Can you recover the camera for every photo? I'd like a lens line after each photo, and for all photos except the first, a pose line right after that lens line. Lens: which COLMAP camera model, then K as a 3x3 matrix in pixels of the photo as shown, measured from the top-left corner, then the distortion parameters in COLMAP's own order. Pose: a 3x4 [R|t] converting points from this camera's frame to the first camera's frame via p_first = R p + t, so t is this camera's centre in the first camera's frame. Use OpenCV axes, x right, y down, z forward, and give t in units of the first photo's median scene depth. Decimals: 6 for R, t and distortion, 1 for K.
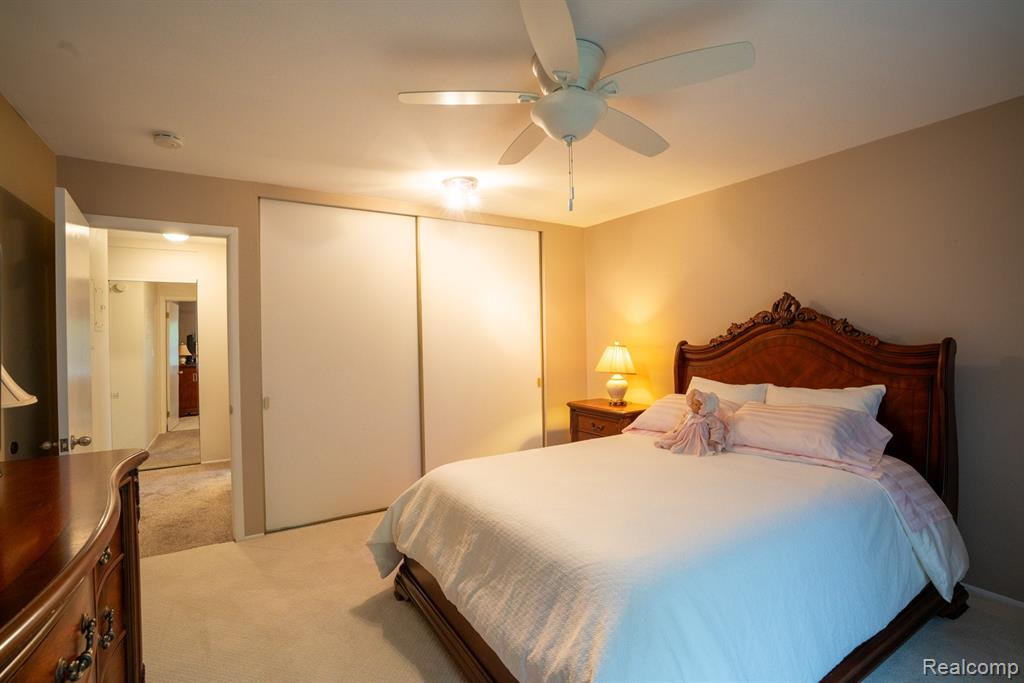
lens RADIAL K [[468.7, 0, 512.0], [0, 468.7, 341.5], [0, 0, 1]] dist [-0.074142, 0.030523]
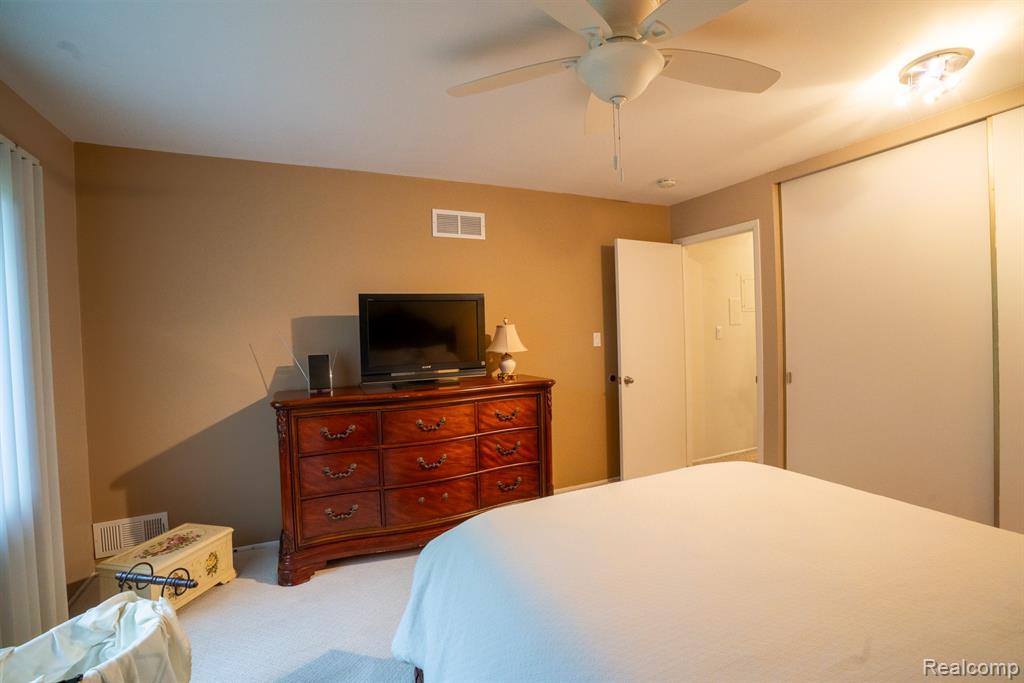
lens RADIAL K [[468.7, 0, 512.0], [0, 468.7, 341.5], [0, 0, 1]] dist [-0.074142, 0.030523]
pose [[-0.126043, 0.039067, -0.991255, 0.590719], [0.026188, 0.999007, 0.036043, -0.003265], [0.991679, -0.021416, -0.126940, 0.513819]]
